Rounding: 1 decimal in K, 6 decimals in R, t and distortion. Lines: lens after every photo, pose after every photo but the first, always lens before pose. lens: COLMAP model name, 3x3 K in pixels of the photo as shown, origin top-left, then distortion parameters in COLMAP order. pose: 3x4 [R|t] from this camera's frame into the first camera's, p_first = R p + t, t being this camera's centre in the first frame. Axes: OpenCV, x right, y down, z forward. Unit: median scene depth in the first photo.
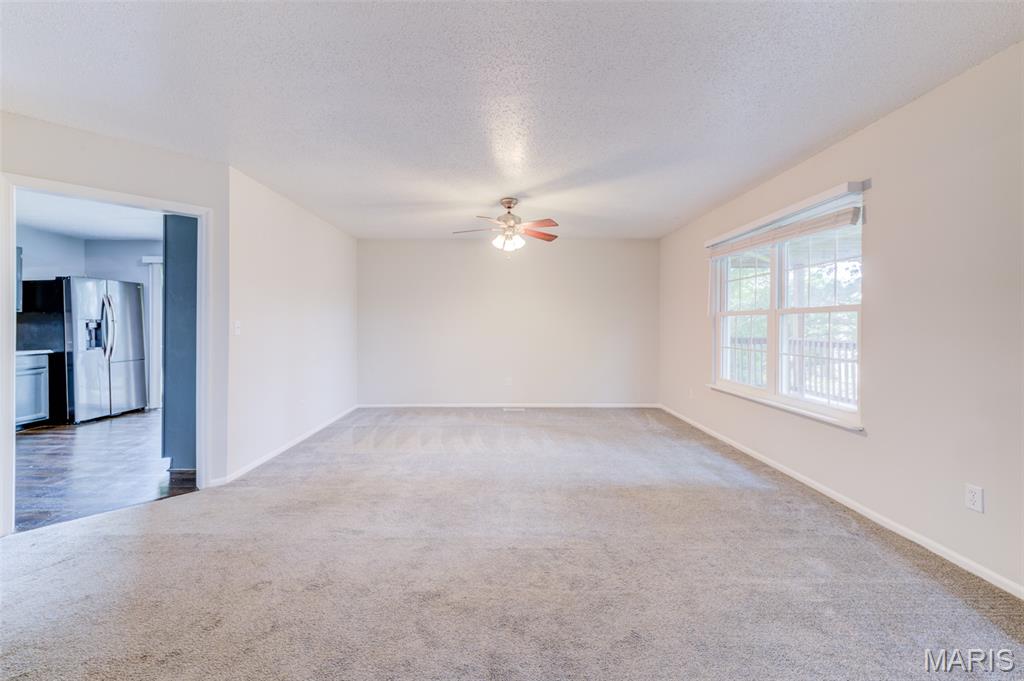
lens RADIAL K [[401.6, 0, 508.9], [0, 401.6, 323.0], [0, 0, 1]] dist [0.005521, -0.002253]
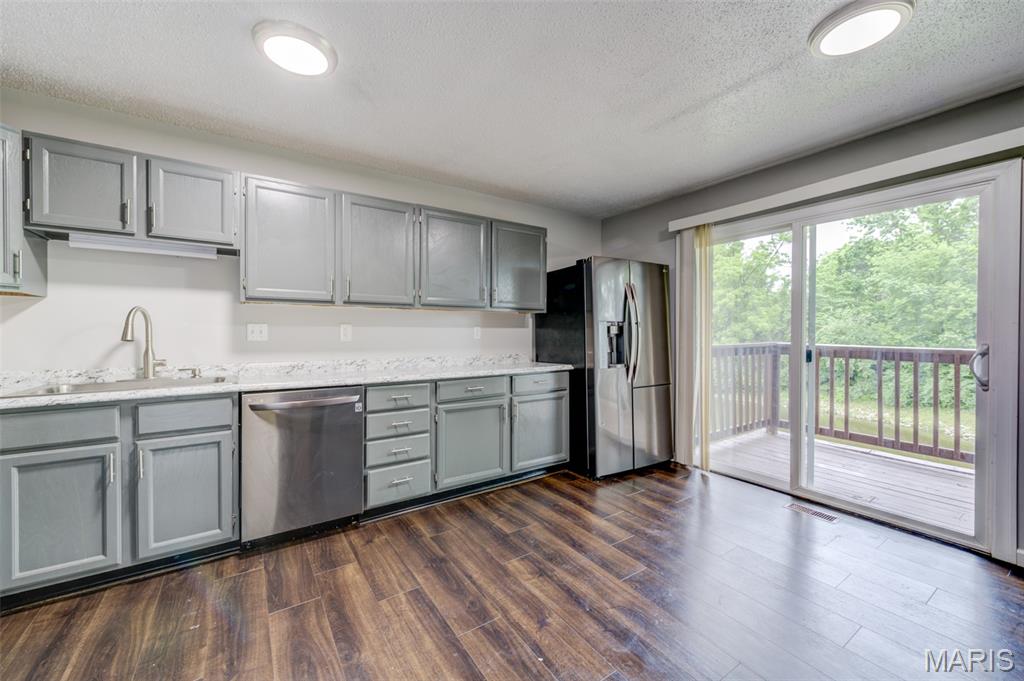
lens RADIAL K [[401.6, 0, 511.3], [0, 401.6, 334.1], [0, 0, 1]] dist [0.005521, -0.002253]
pose [[0.544695, 0.004586, -0.838622, -0.602507], [0.001498, 0.999978, 0.006442, 0.007702], [0.838633, -0.004765, 0.544676, 0.526912]]
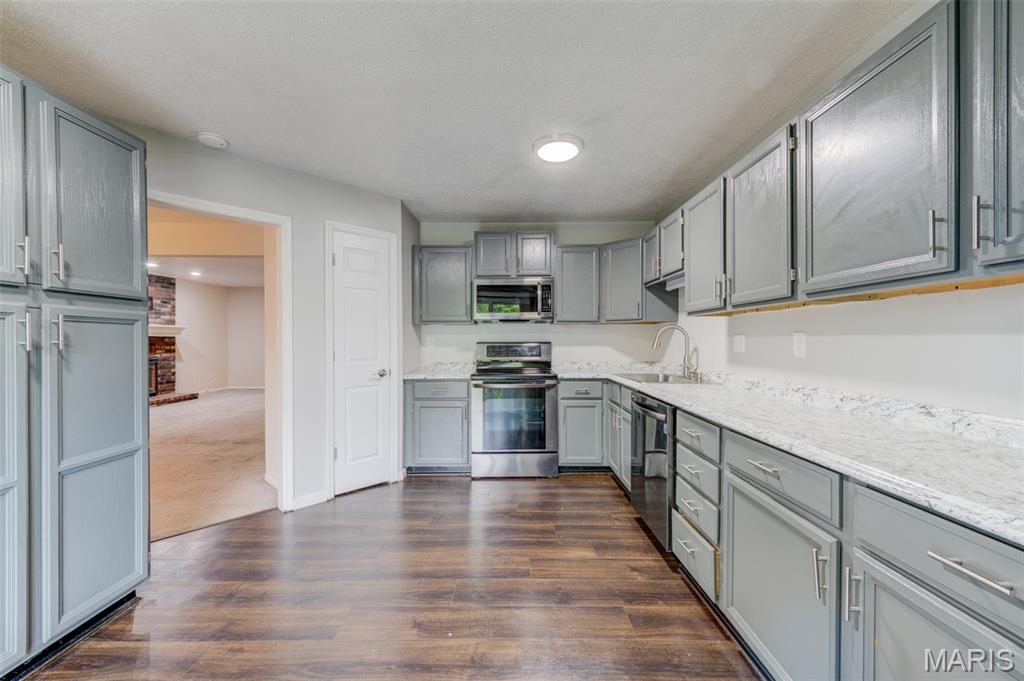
lens RADIAL K [[401.6, 0, 510.9], [0, 401.6, 342.7], [0, 0, 1]] dist [0.005521, -0.002253]
pose [[-0.999907, -0.002484, 0.013392, -0.968048], [-0.002388, 0.999971, 0.007178, 0.003802], [-0.013409, 0.007146, -0.999885, 1.097415]]
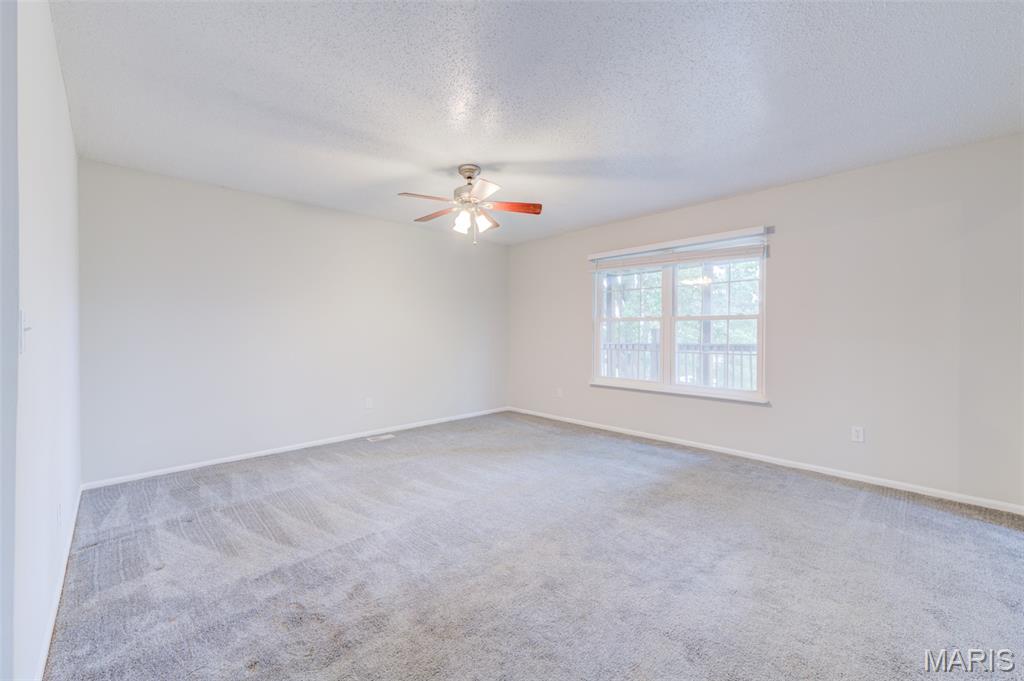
lens RADIAL K [[401.6, 0, 487.4], [0, 401.6, 331.0], [0, 0, 1]] dist [0.005521, -0.002253]
pose [[0.728969, 0.002237, 0.684543, -0.412262], [-0.004962, 0.999986, 0.002017, 0.007729], [-0.684529, -0.004867, 0.728969, 0.326906]]
